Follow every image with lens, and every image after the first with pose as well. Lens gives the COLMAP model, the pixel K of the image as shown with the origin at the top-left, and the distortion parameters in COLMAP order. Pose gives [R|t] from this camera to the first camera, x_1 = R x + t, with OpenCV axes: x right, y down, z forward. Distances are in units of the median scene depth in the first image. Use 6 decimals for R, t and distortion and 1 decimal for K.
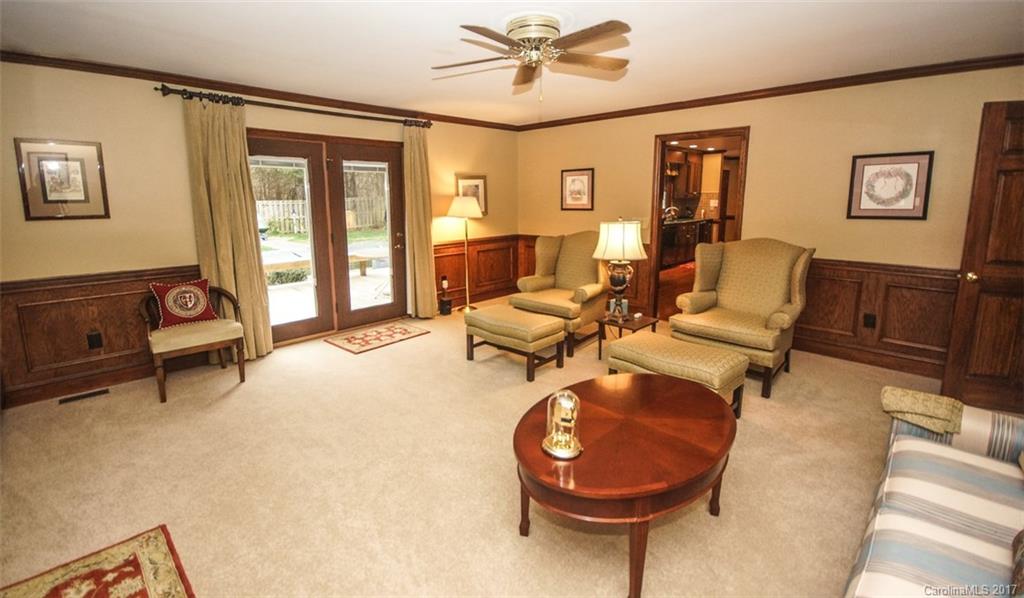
lens RADIAL K [[461.1, 0, 512.0], [0, 461.1, 299.0], [0, 0, 1]] dist [-0.000483, -0.000106]
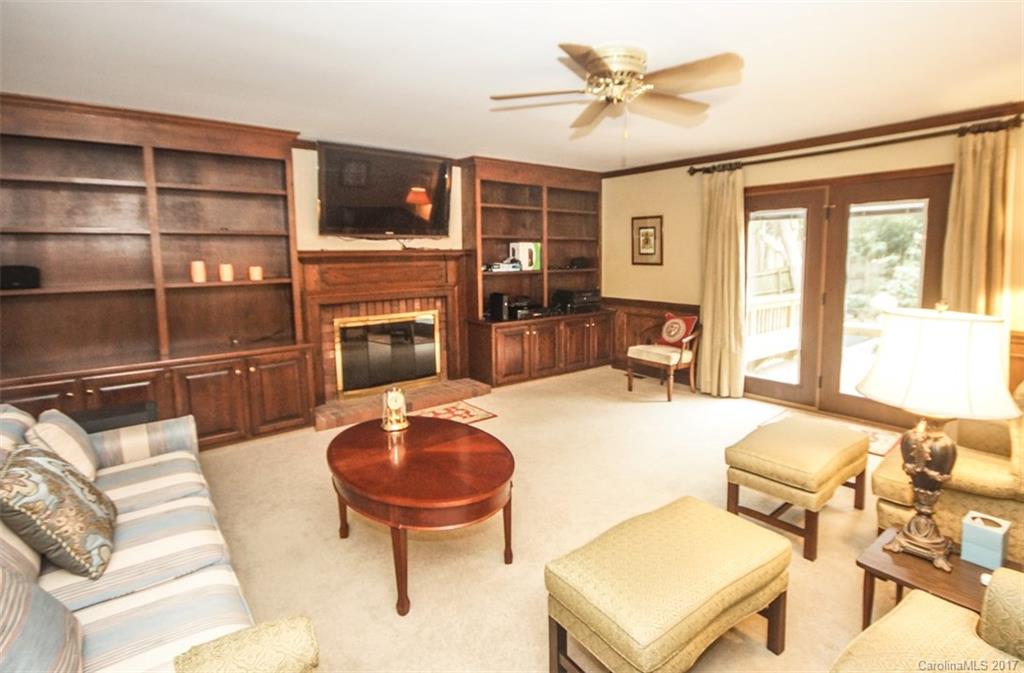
lens RADIAL K [[476.2, 0, 512.0], [0, 476.2, 336.5], [0, 0, 1]] dist [0.000031, -0.000039]
pose [[-0.142195, 0.175948, -0.974075, 0.655329], [-0.206987, 0.957033, 0.203085, -0.150224], [0.967955, 0.230499, -0.099667, 0.662525]]
